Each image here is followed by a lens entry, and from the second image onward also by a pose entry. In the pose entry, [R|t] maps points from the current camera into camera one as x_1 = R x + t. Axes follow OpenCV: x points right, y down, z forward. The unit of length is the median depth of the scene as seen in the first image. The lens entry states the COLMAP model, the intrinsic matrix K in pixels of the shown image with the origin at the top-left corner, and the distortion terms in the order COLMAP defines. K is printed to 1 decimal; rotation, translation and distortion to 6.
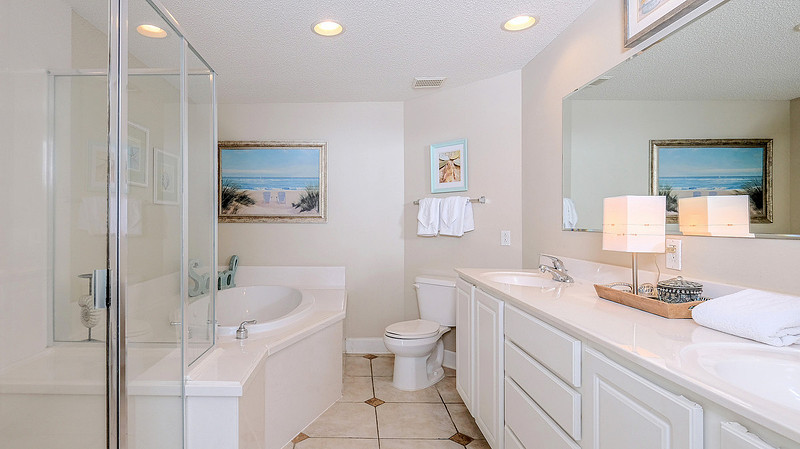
lens RADIAL K [[353.2, 0, 399.7], [0, 353.2, 220.6], [0, 0, 1]] dist [-0.000448, 0.000486]
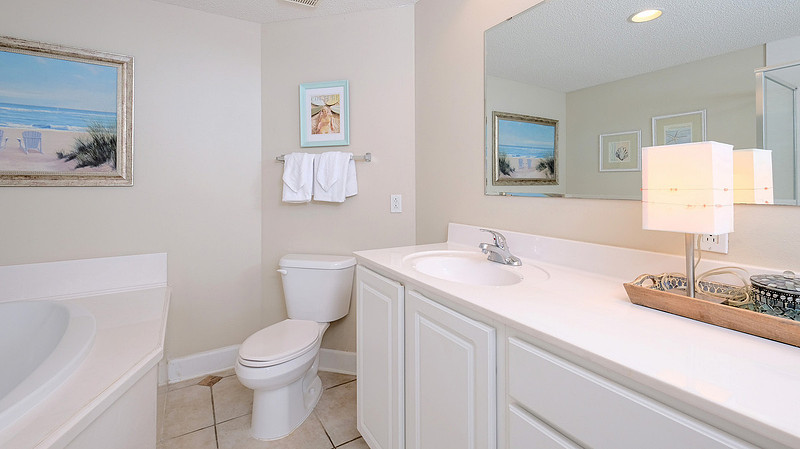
lens RADIAL K [[353.2, 0, 406.1], [0, 353.2, 182.0], [0, 0, 1]] dist [-0.000448, 0.000486]
pose [[0.908203, 0.001787, 0.418525, -0.027138], [-0.000729, 0.999996, -0.002690, 0.000181], [-0.418529, 0.002138, 0.908201, 0.234871]]
